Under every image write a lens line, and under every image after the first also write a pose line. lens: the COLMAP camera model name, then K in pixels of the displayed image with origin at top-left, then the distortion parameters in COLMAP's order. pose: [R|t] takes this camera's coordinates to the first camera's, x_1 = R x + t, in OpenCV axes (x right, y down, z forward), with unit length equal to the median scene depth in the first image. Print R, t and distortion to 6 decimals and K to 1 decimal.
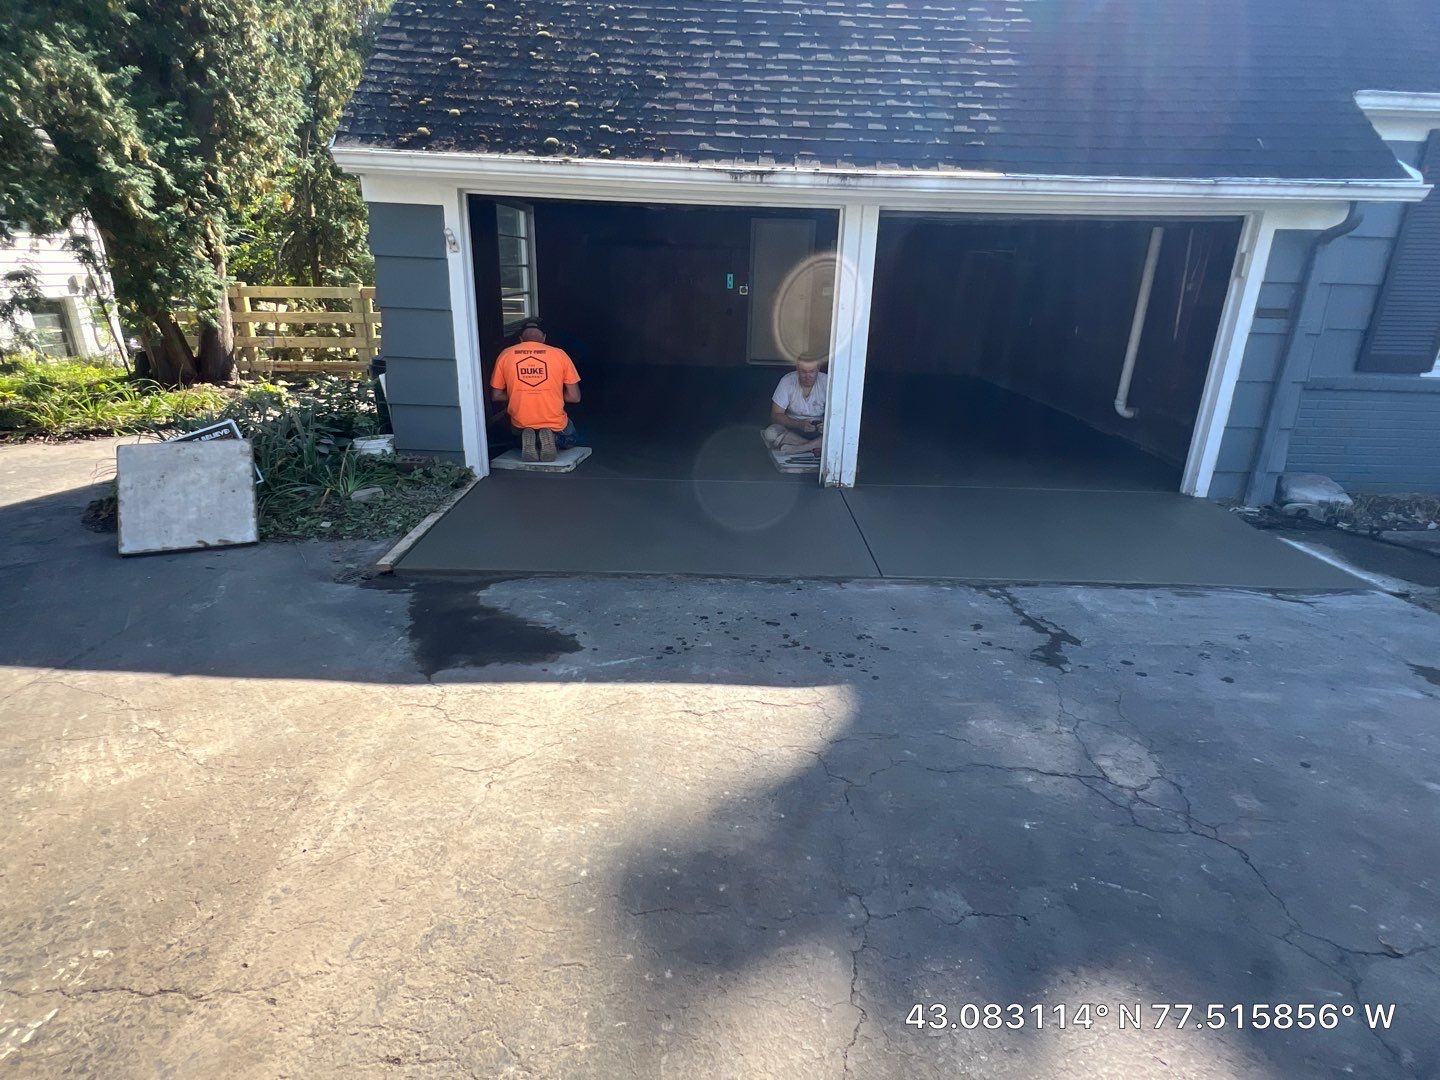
lens RADIAL K [[763.0, 0, 710.1], [0, 763.0, 568.5], [0, 0, 1]] dist [-0.021197, 0.006891]
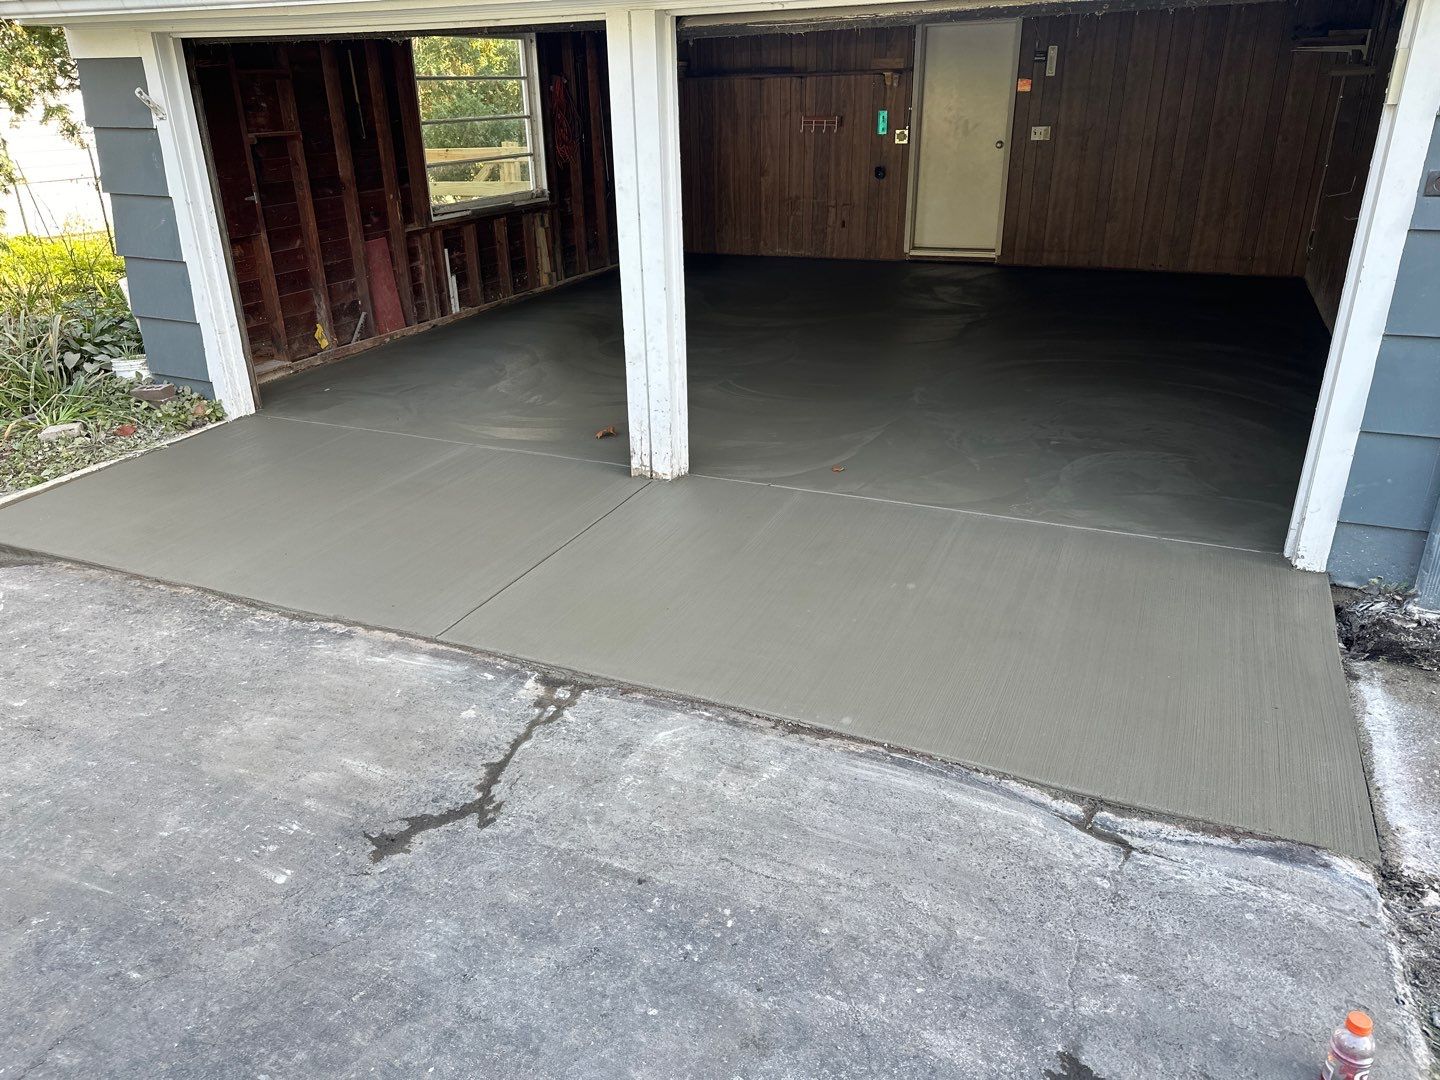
lens RADIAL K [[1019.3, 0, 738.7], [0, 1019.3, 564.4], [0, 0, 1]] dist [0.077046, -0.108334]
pose [[0.906242, 0.133519, -0.401122, 0.644886], [-0.111636, 0.990718, 0.077559, -0.119867], [0.407754, -0.025507, 0.912735, 0.281095]]
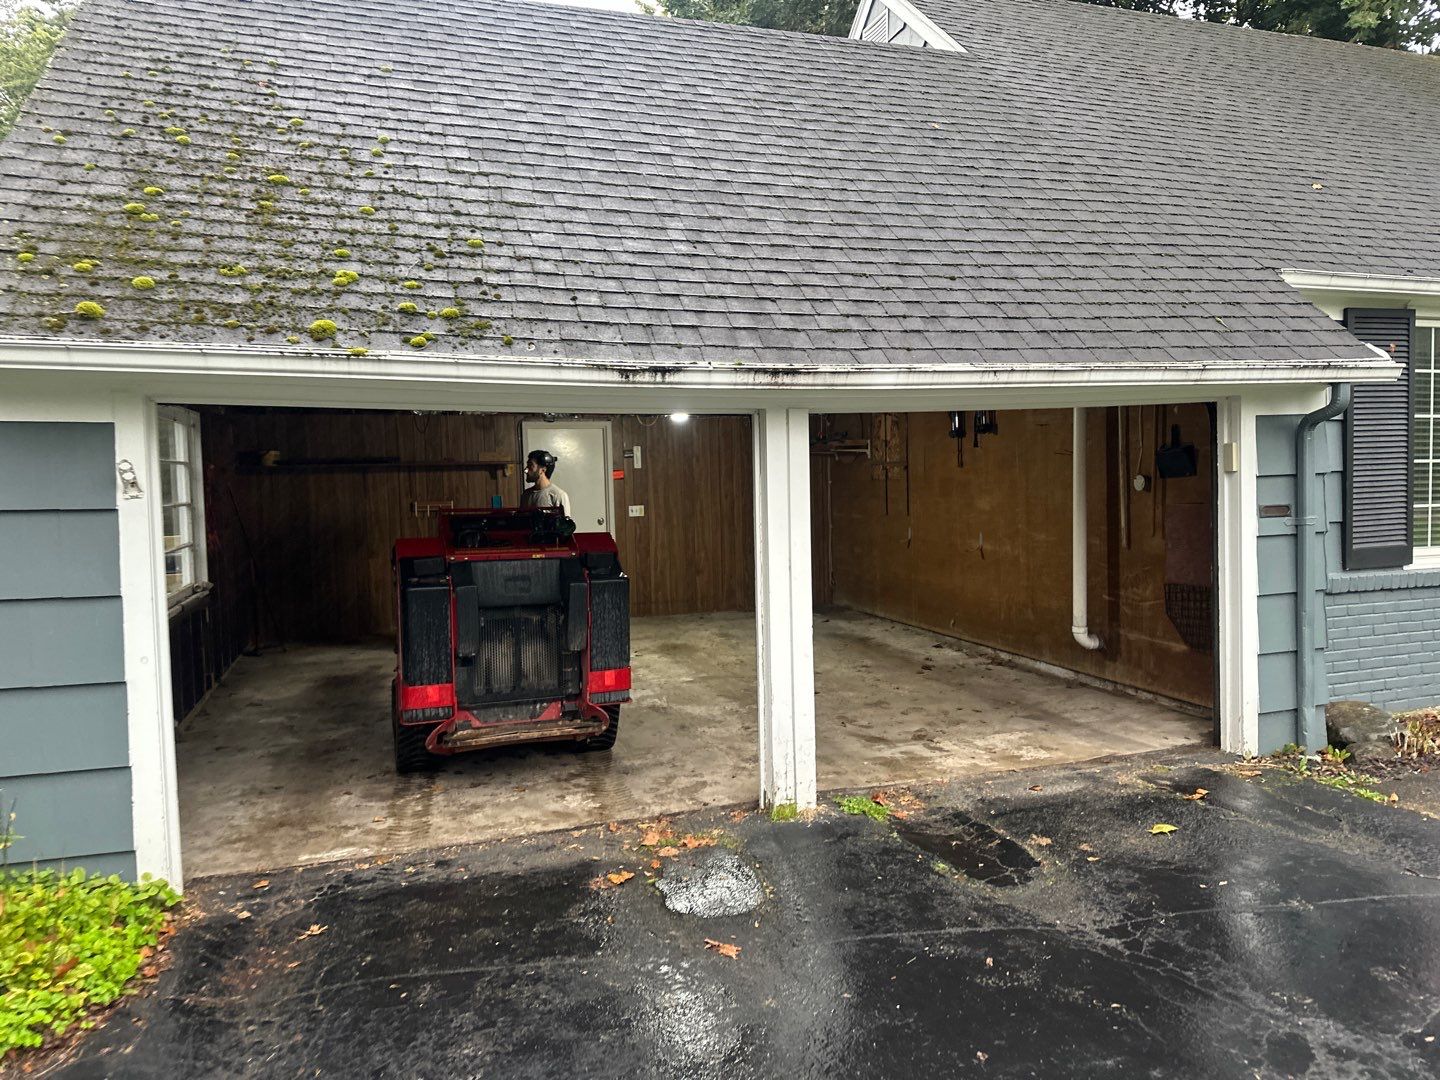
lens RADIAL K [[1013.0, 0, 720.0], [0, 1013.0, 540.0], [0, 0, 1]] dist [0.137215, -0.220280]
pose [[0.945902, -0.067380, 0.317379, -0.169365], [0.160527, 0.947272, -0.277320, -0.099999], [-0.281958, 0.313266, 0.906843, 0.178276]]
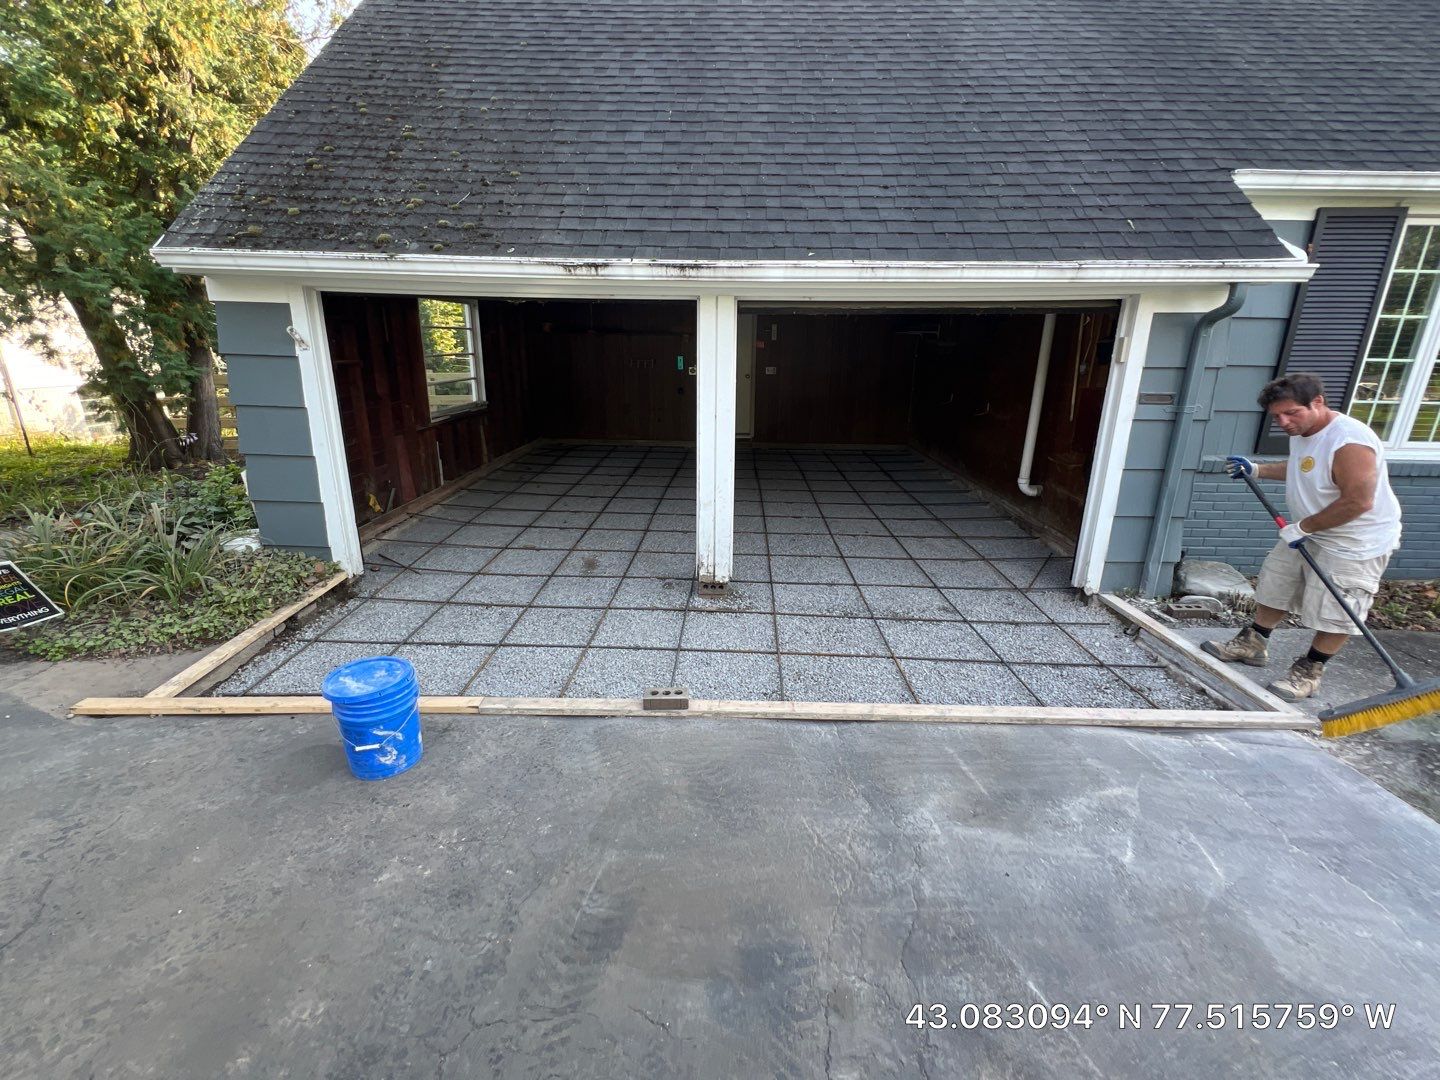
lens RADIAL K [[641.4, 0, 725.8], [0, 641.4, 555.0], [0, 0, 1]] dist [-0.016061, 0.006173]
pose [[0.999742, -0.006271, -0.021840, 0.223132], [0.005024, 0.998380, -0.056683, -0.101125], [0.022160, 0.056558, 0.998153, 0.201608]]
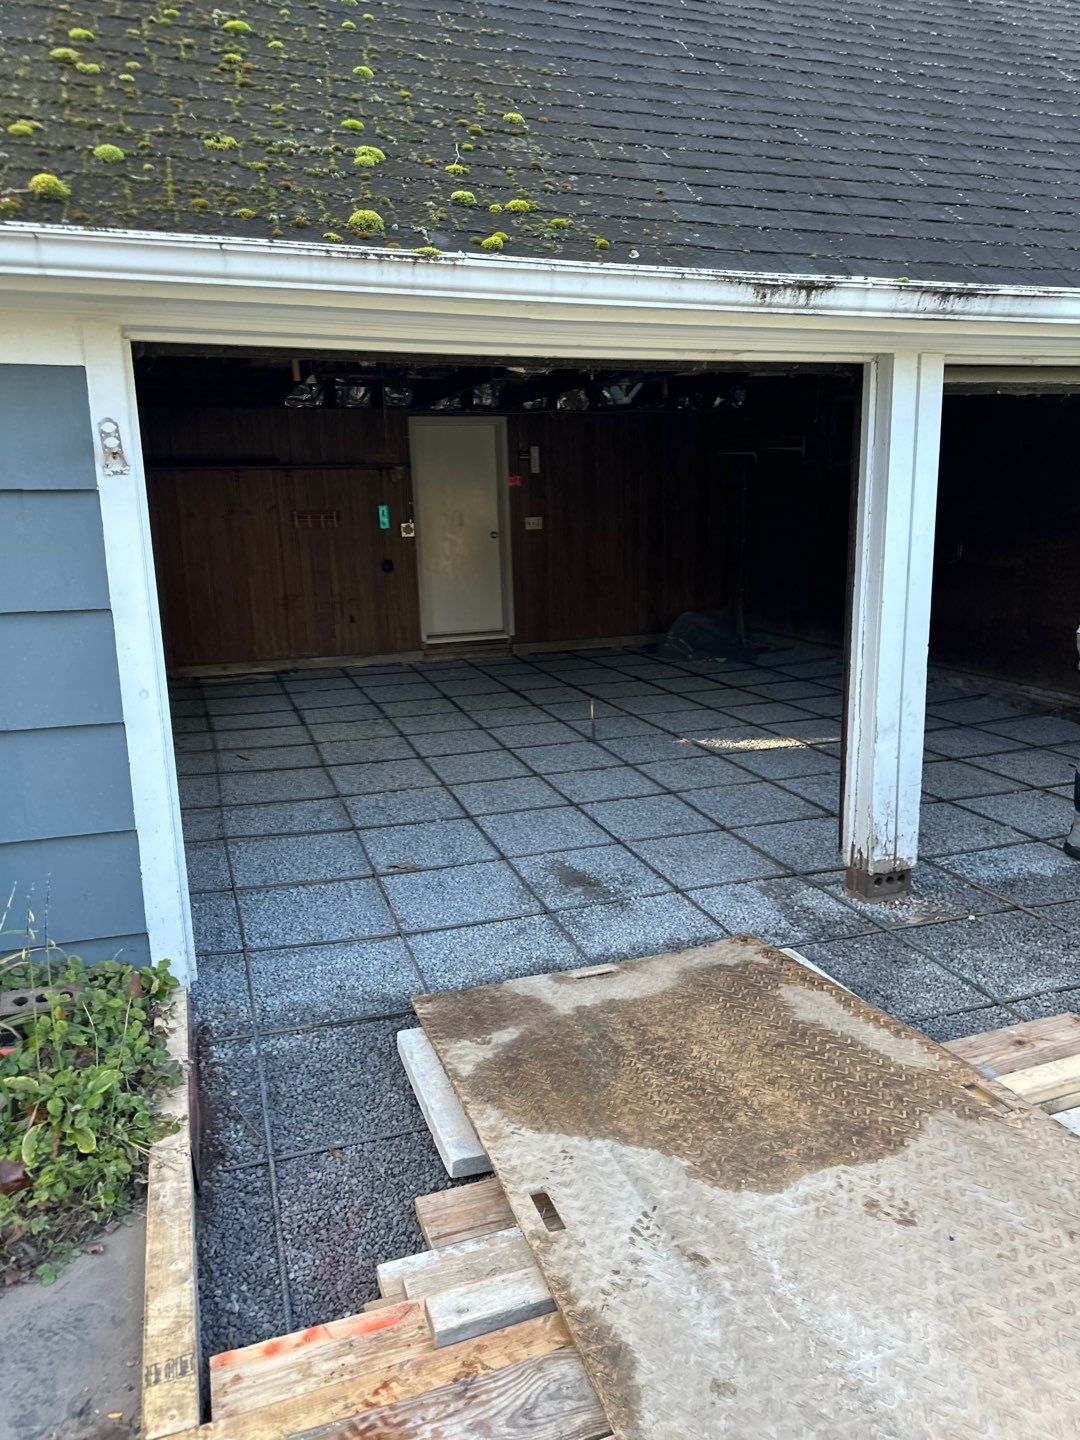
lens RADIAL K [[1019.3, 0, 495.0], [0, 1019.3, 753.8], [0, 0, 1]] dist [0.077046, -0.108334]
pose [[0.946011, -0.129492, 0.297145, -0.328901], [0.167368, 0.980214, -0.105677, -0.170113], [-0.277582, 0.149704, 0.948966, 0.422961]]
